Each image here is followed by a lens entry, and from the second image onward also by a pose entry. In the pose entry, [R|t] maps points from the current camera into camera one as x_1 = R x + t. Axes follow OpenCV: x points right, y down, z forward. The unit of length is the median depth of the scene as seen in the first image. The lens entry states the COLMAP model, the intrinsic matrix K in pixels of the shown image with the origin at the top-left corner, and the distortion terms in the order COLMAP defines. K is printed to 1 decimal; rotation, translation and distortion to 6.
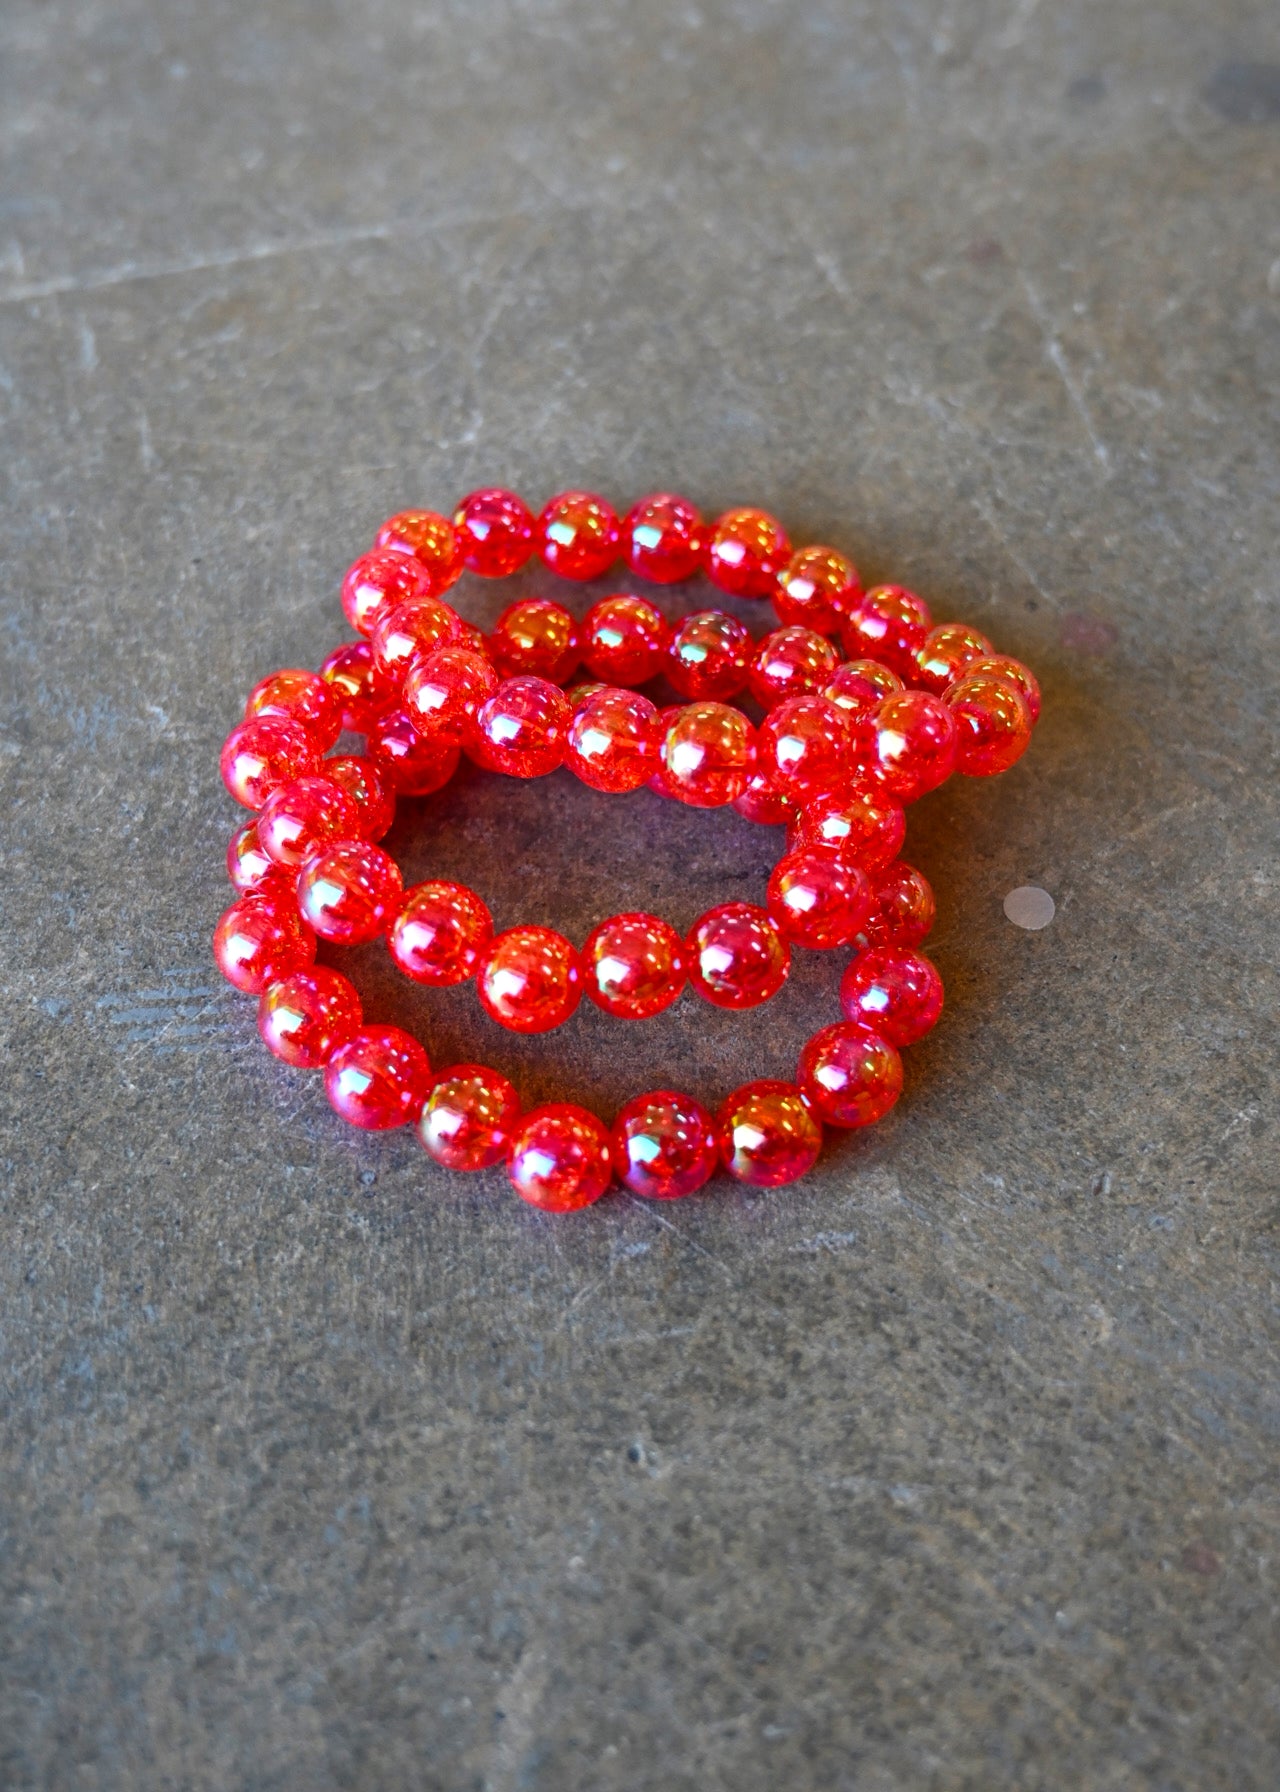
lens RADIAL K [[2065.5, 0, 646.4], [0, 2065.5, 896.2], [0, 0, 1]] dist [-0.009228, 0.000000]
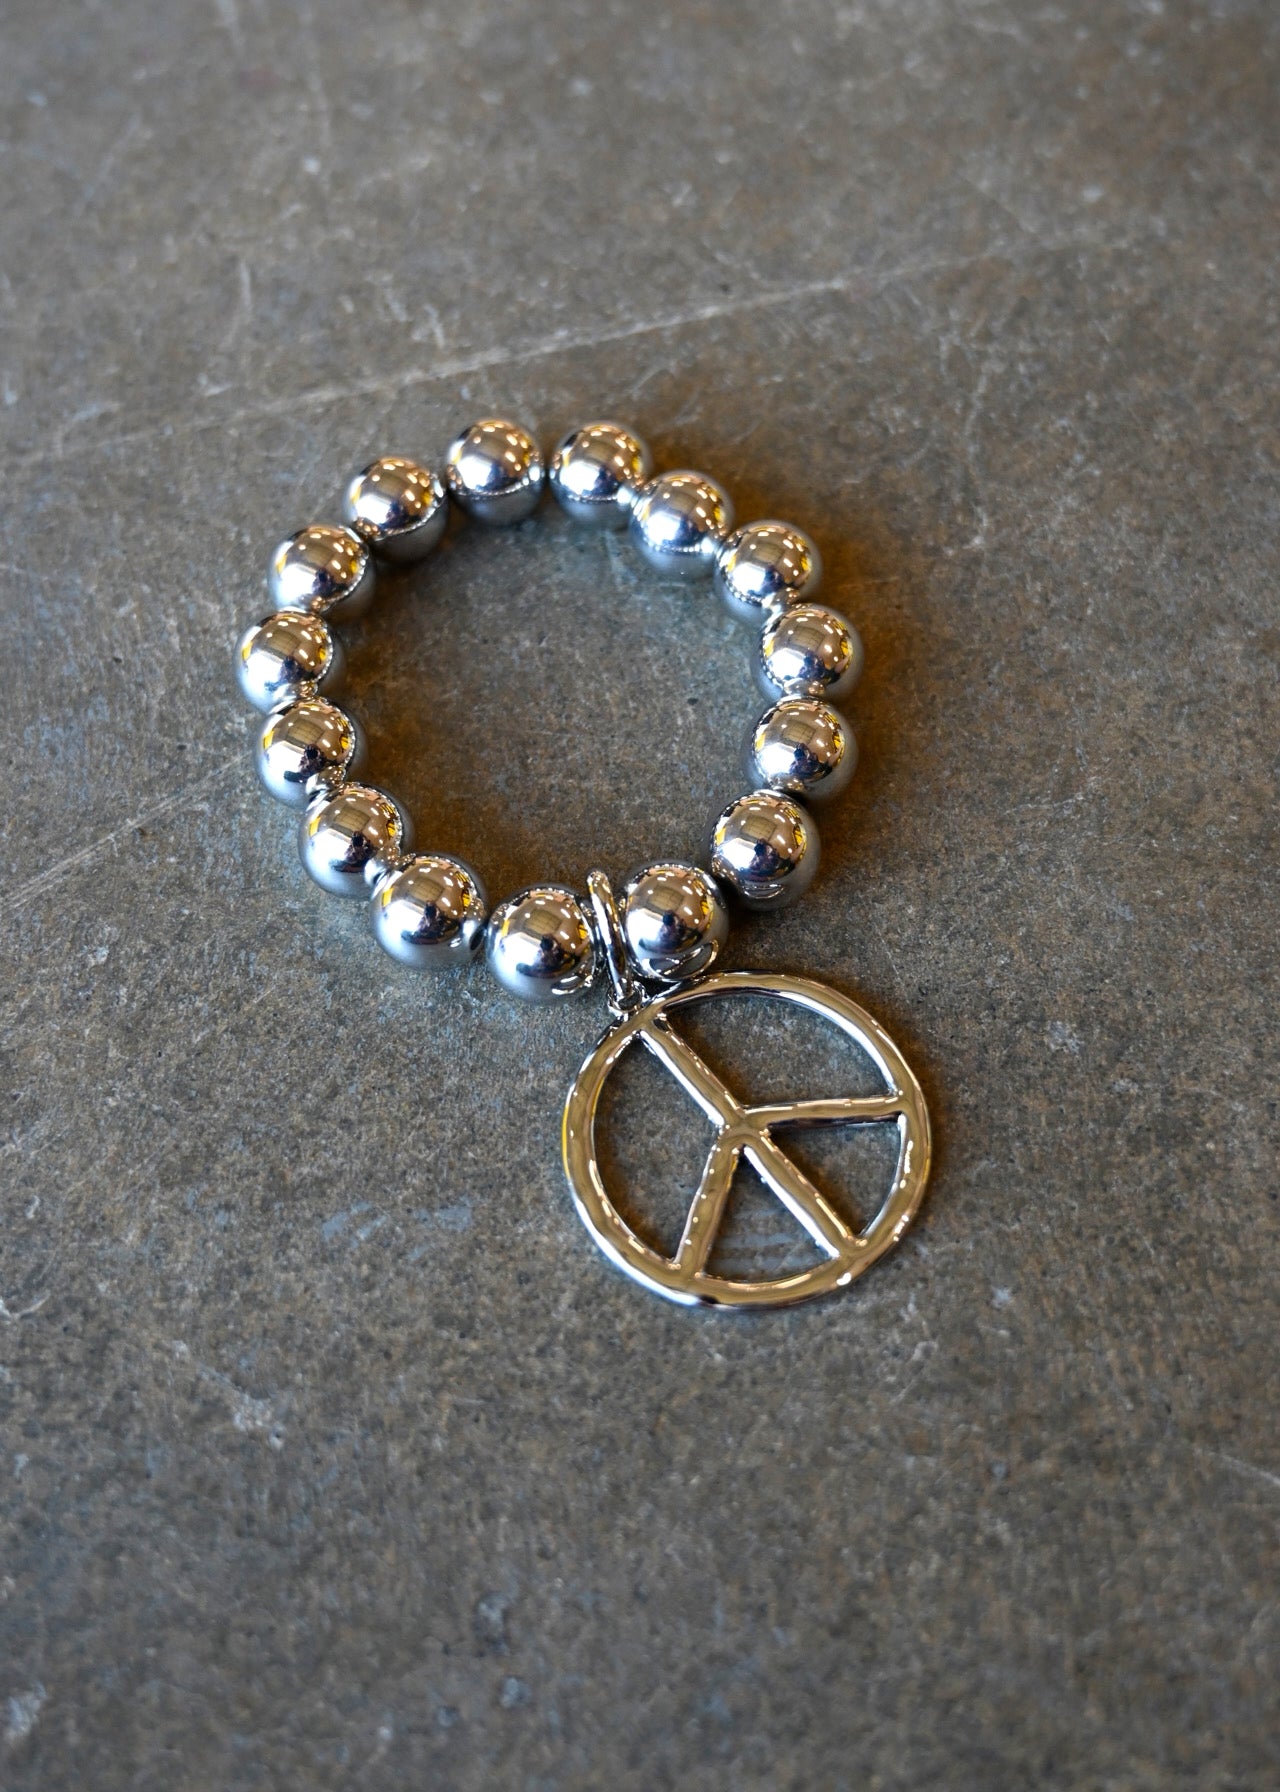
lens RADIAL K [[2065.5, 0, 640.6], [0, 2065.5, 902.4], [0, 0, 1]] dist [-0.009228, 0.000000]
pose [[0.998893, -0.009847, -0.045988, -0.227880], [0.013722, 0.996311, 0.084716, -0.172752], [0.044984, -0.085253, 0.995343, 0.114498]]
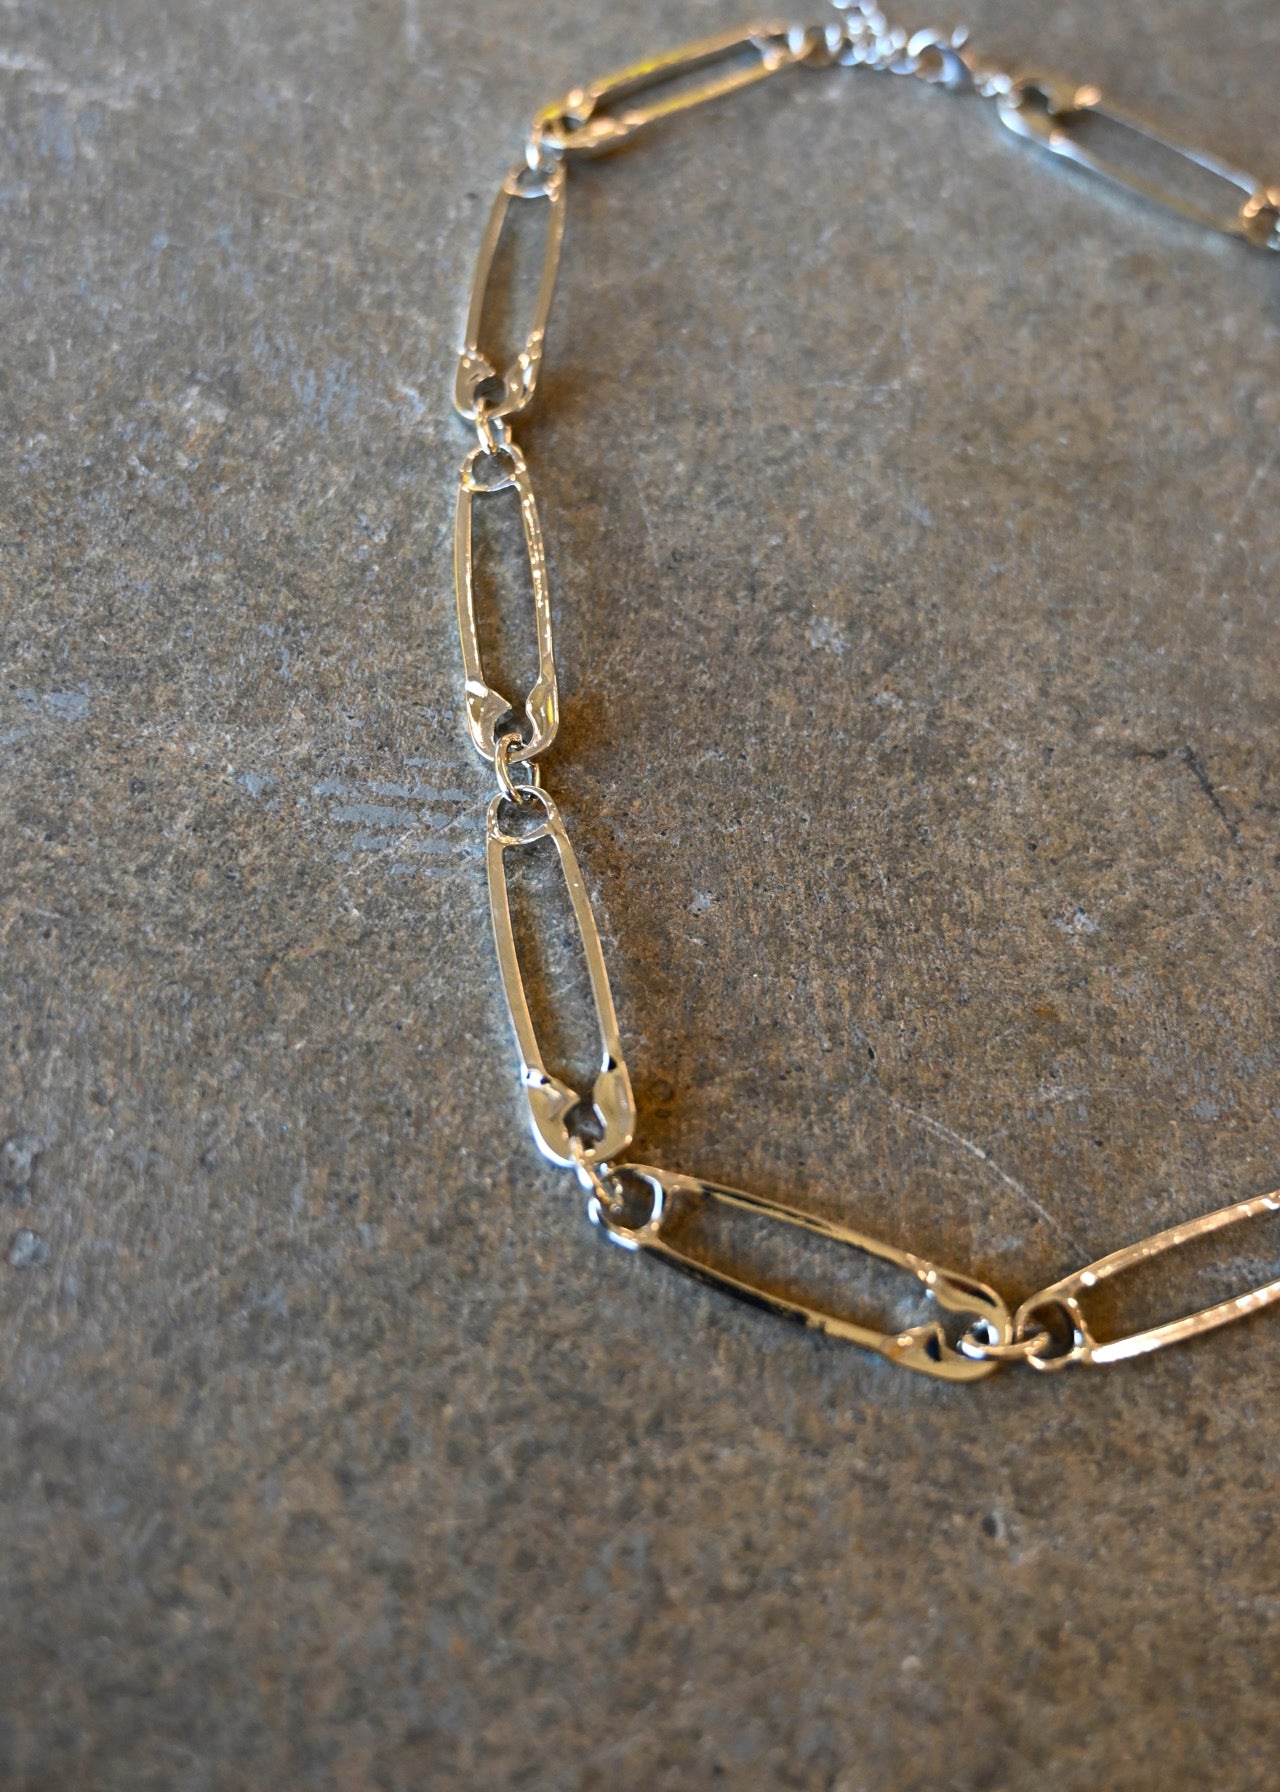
lens RADIAL K [[2065.5, 0, 642.3], [0, 2065.5, 889.8], [0, 0, 1]] dist [-0.009228, 0.000000]
pose [[0.984279, 0.163181, 0.067572, -0.189179], [-0.171229, 0.975435, 0.138593, -0.034833], [-0.043296, -0.147984, 0.988042, 0.247791]]
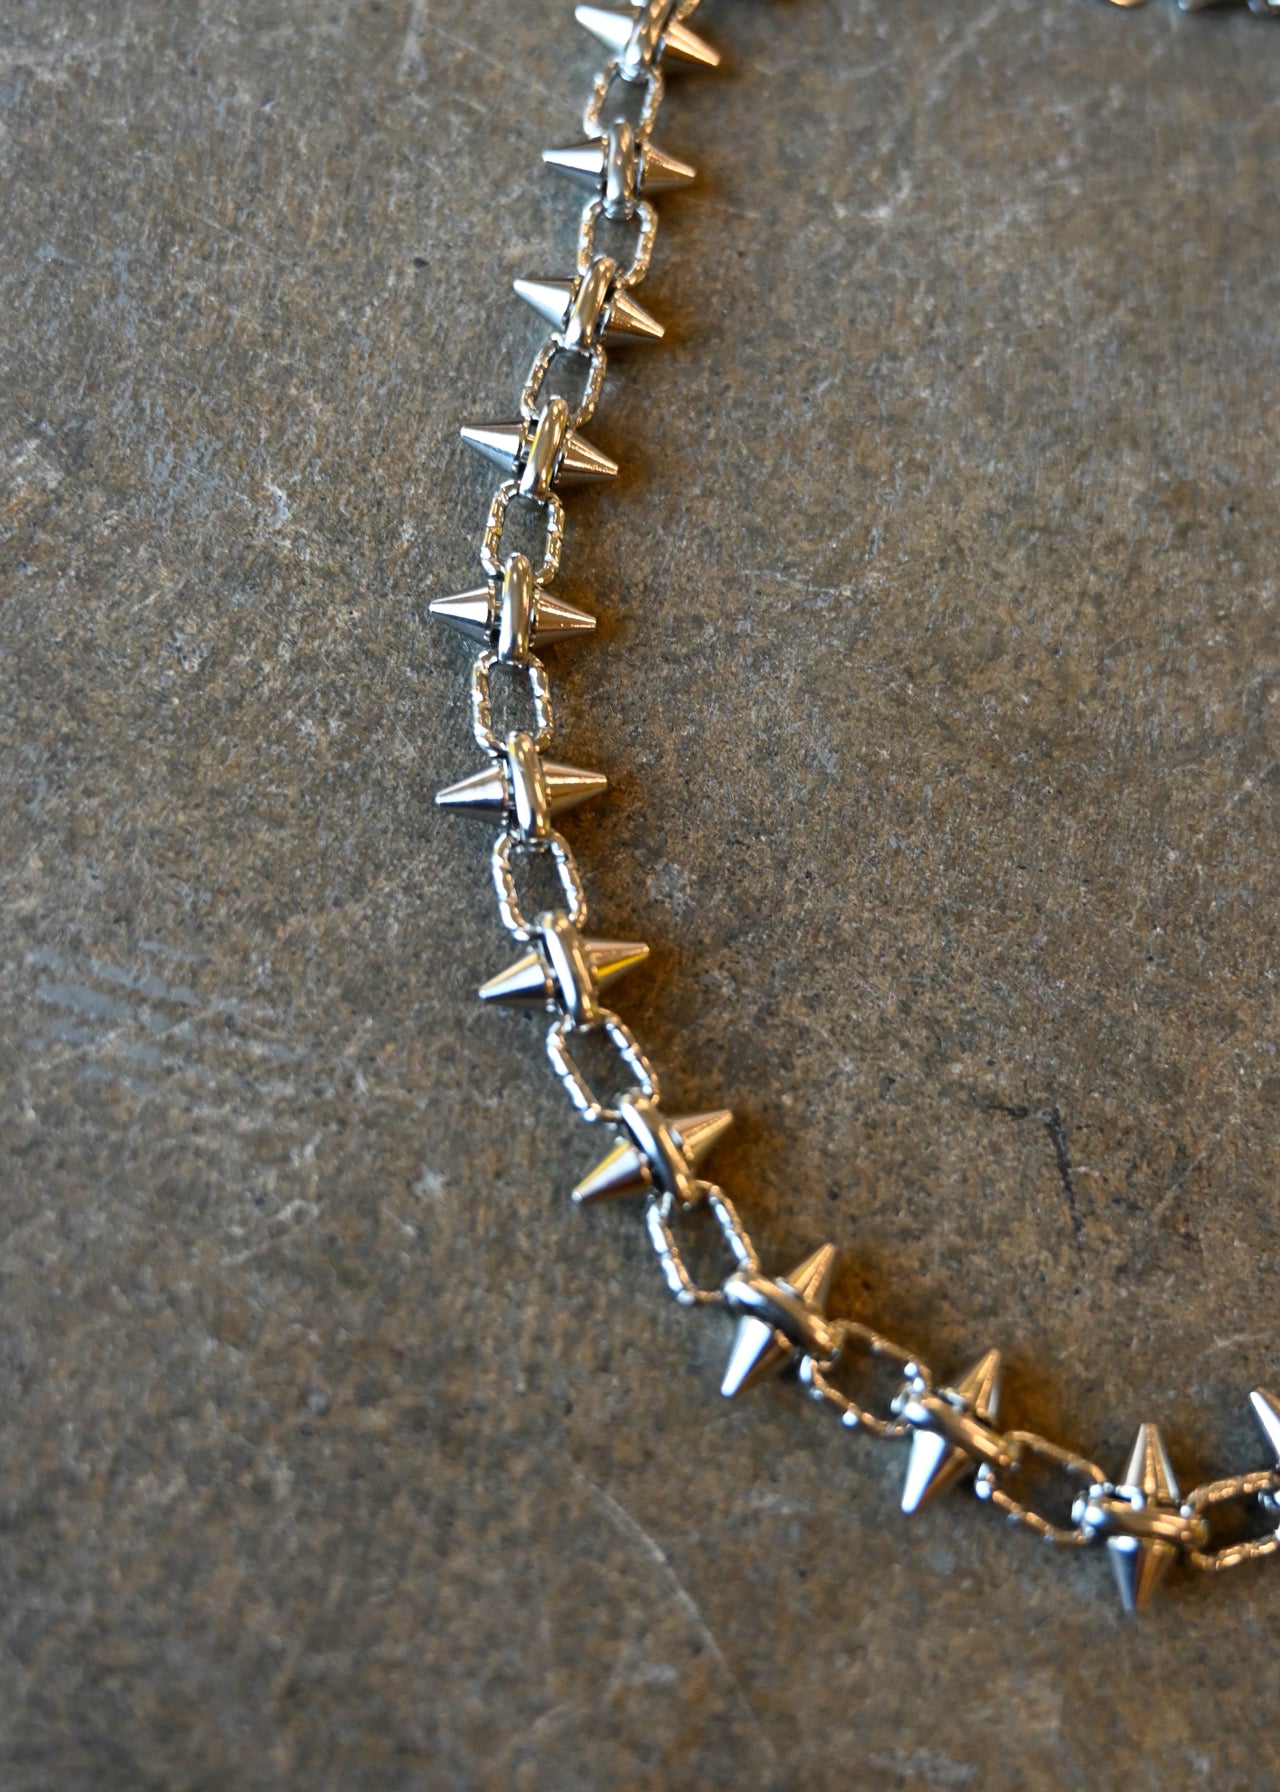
lens RADIAL K [[2065.5, 0, 636.5], [0, 2065.5, 895.9], [0, 0, 1]] dist [-0.009228, 0.000000]
pose [[0.926436, 0.376219, 0.013266, -0.101439], [-0.368395, 0.898792, 0.237610, -0.185083], [0.077470, -0.225017, 0.971270, 0.378390]]
